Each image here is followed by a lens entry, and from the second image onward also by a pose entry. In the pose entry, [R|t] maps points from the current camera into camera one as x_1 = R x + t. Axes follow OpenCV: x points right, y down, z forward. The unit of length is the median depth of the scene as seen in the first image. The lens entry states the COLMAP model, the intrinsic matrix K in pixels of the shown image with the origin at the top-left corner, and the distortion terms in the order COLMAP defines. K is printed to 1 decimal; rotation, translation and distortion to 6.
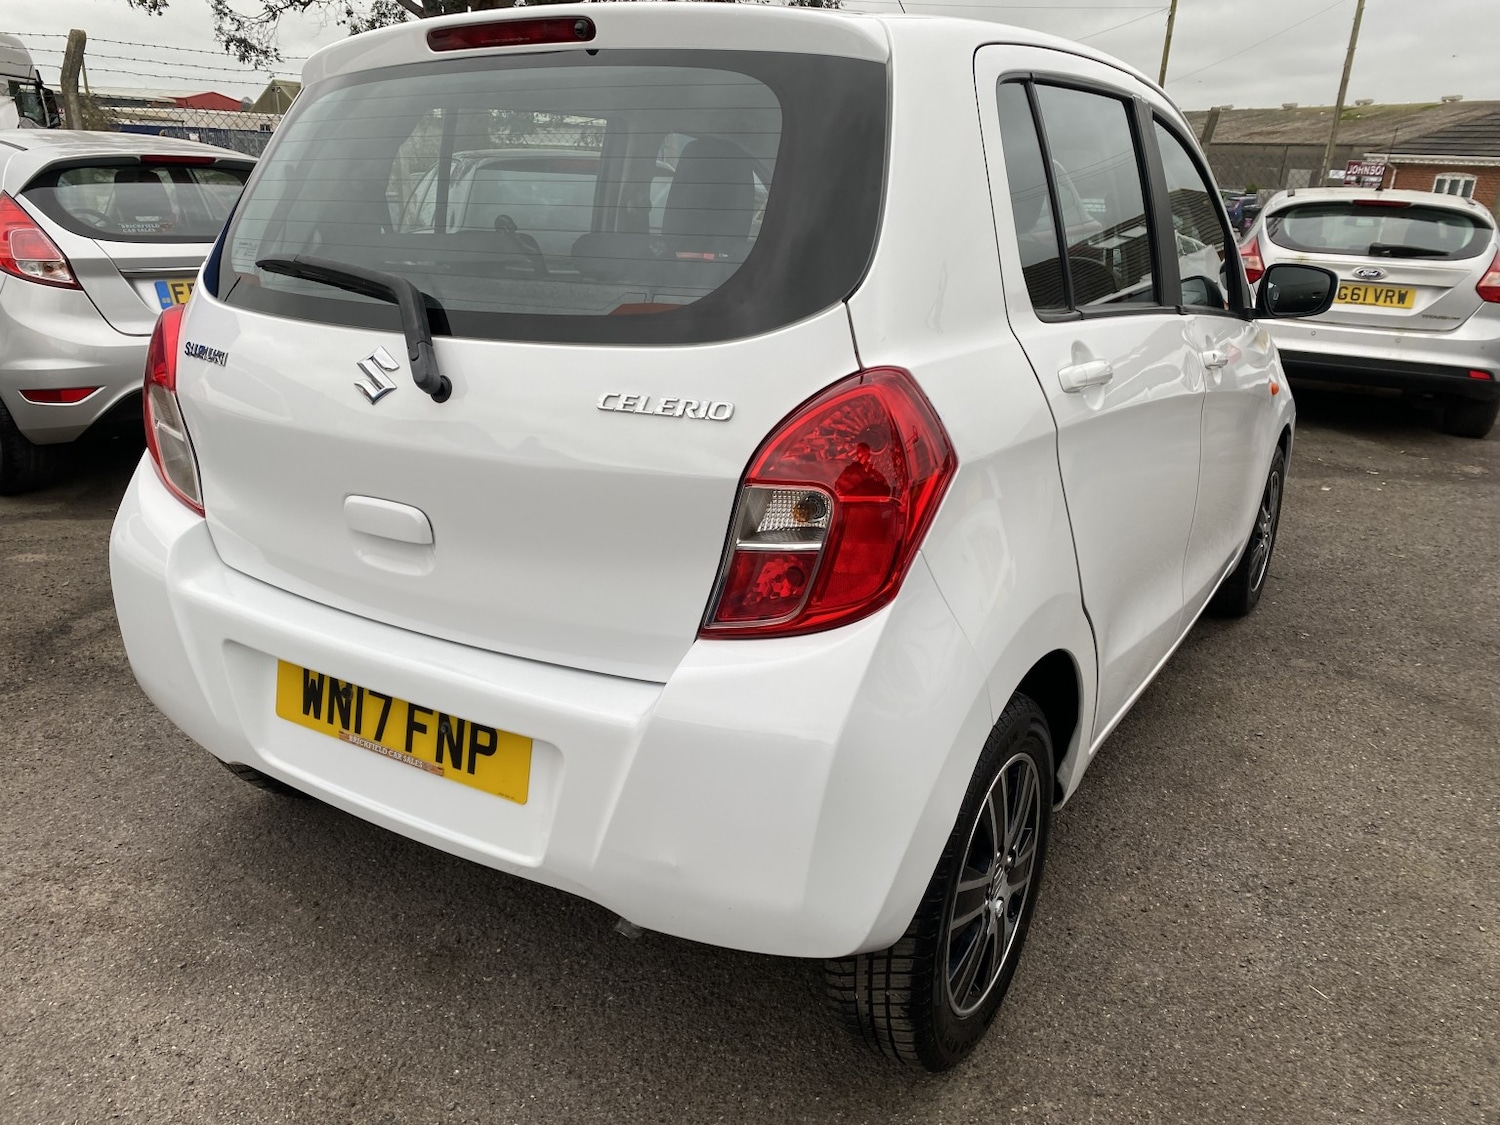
lens RADIAL K [[1165.4, 0, 740.9], [0, 1165.4, 563.5], [0, 0, 1]] dist [0.037755, -0.035964]
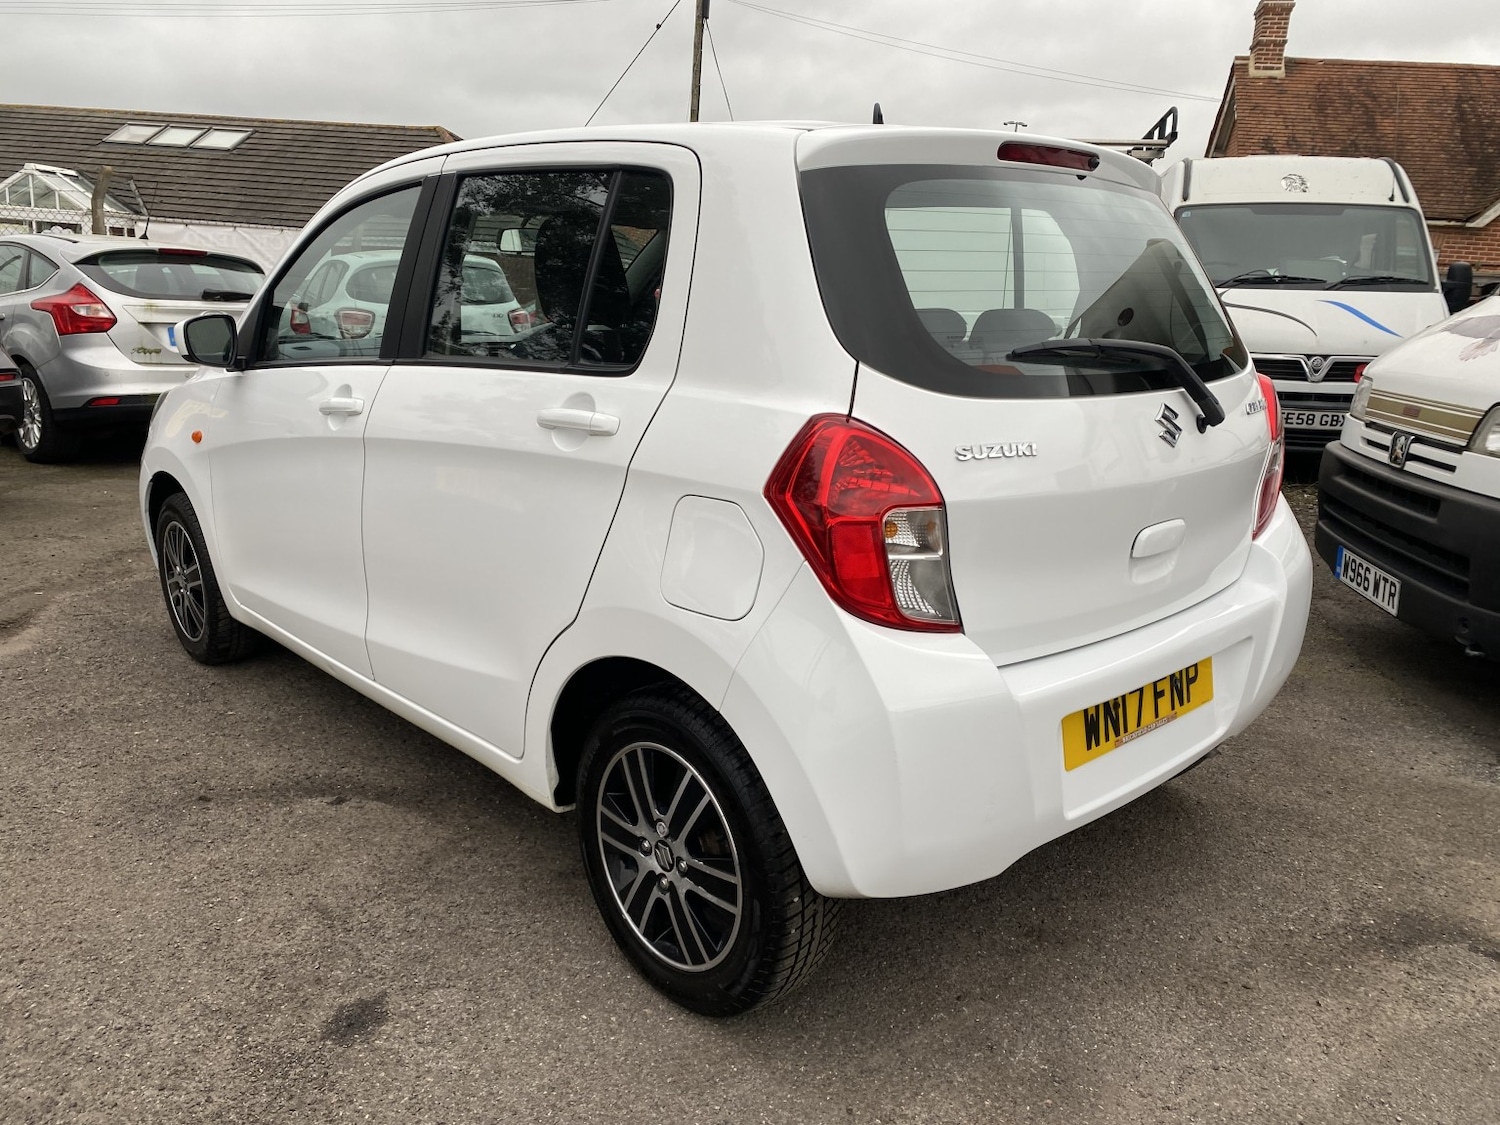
lens RADIAL K [[1165.4, 0, 740.9], [0, 1165.4, 563.5], [0, 0, 1]] dist [0.037755, -0.035964]
pose [[0.257910, -0.246433, 0.934213, -1.527743], [0.270622, 0.946646, 0.175001, -0.336769], [-0.927495, 0.207684, 0.310839, 0.983320]]
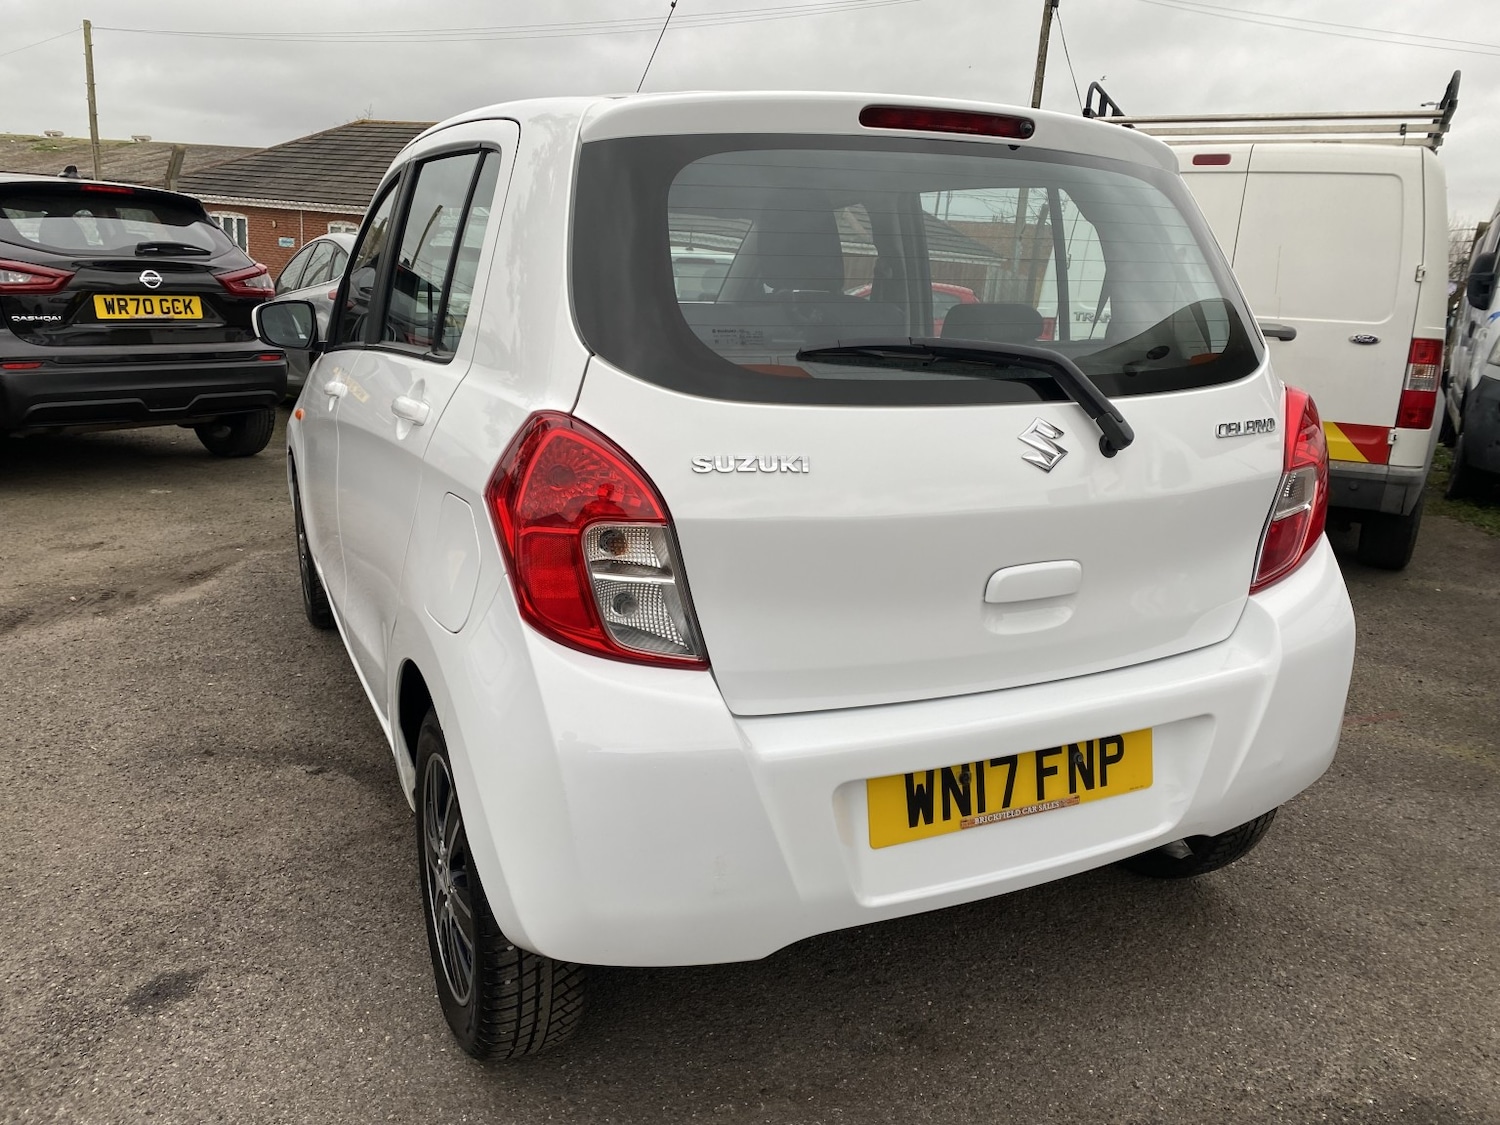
lens RADIAL K [[1160.9, 0, 740.6], [0, 1160.9, 551.0], [0, 0, 1]] dist [0.051711, -0.049105]
pose [[0.534540, -0.207624, 0.819243, -1.220534], [0.235229, 0.967601, 0.091741, -0.208824], [-0.811748, 0.143671, 0.566060, 0.595471]]
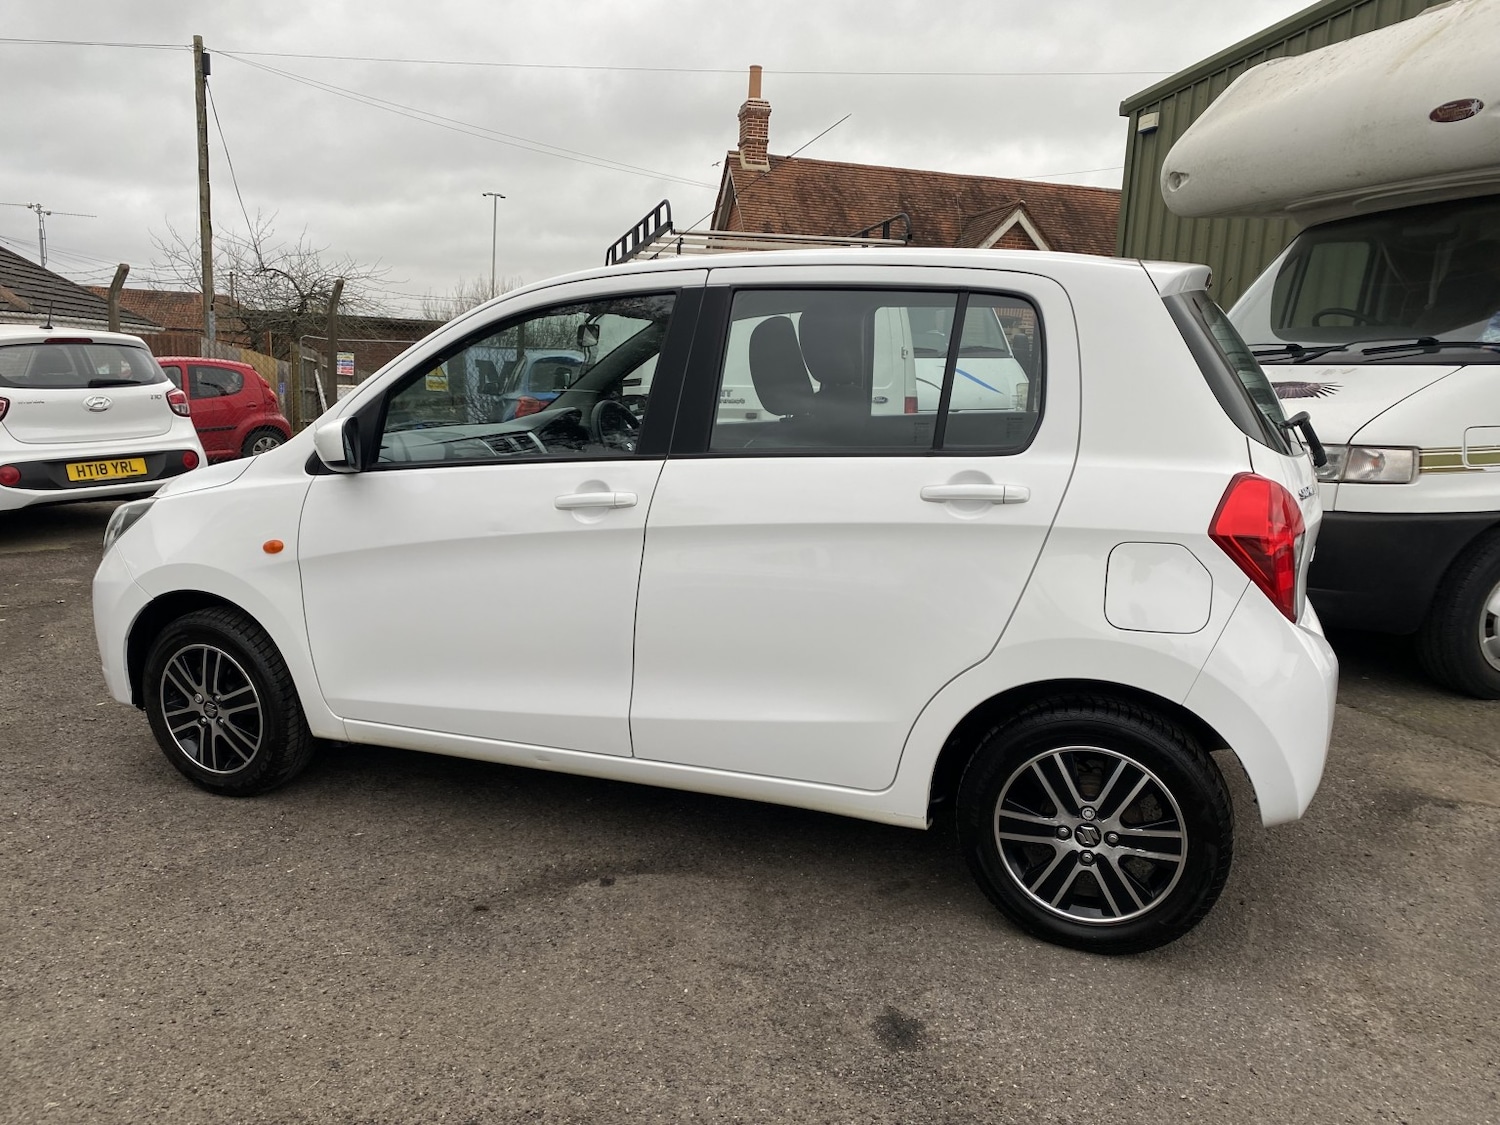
lens RADIAL K [[1157.8, 0, 750.0], [0, 1157.8, 562.5], [0, 0, 1]] dist [0.037901, -0.037612]
pose [[-0.193688, -0.202101, 0.960021, -1.767990], [0.278468, 0.926979, 0.251327, -0.669143], [-0.940713, 0.316015, -0.123266, 1.933138]]
